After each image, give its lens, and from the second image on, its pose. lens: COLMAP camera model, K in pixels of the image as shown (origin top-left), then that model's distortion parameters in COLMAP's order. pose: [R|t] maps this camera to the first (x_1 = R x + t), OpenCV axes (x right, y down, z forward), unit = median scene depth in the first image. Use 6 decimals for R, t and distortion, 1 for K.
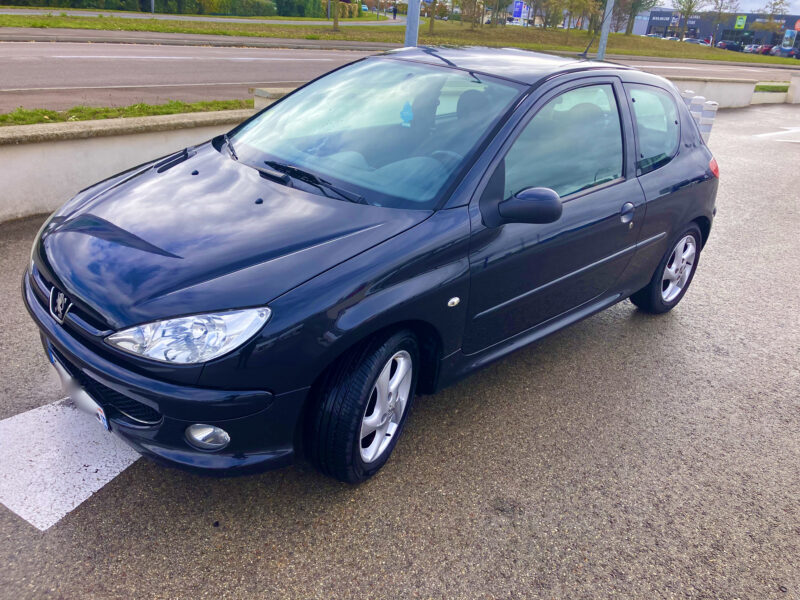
lens RADIAL K [[654.3, 0, 406.6], [0, 654.3, 304.4], [0, 0, 1]] dist [0.026253, -0.023451]
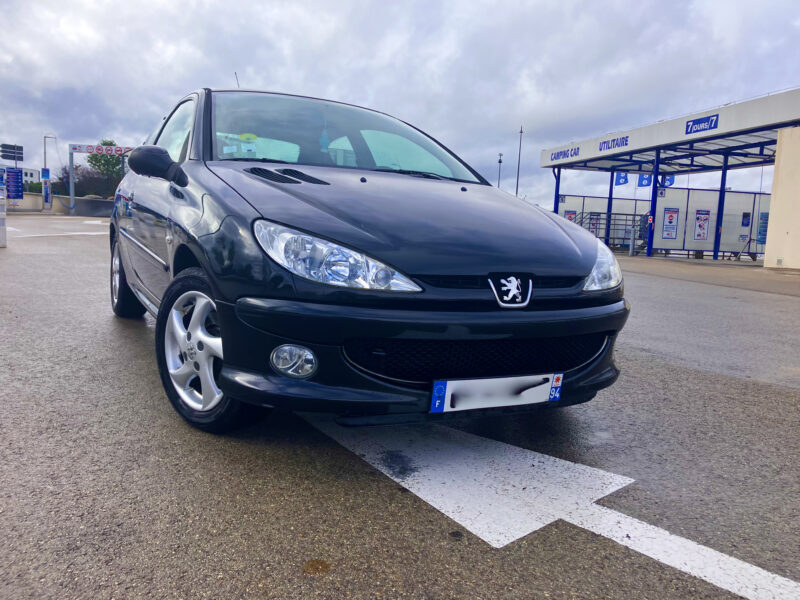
lens RADIAL K [[654.3, 0, 402.5], [0, 654.3, 303.0], [0, 0, 1]] dist [0.026253, -0.023451]
pose [[0.268019, -0.190324, 0.944427, -1.295319], [0.360410, 0.928921, 0.084918, -0.104491], [-0.893460, 0.317621, 0.317563, 0.762329]]
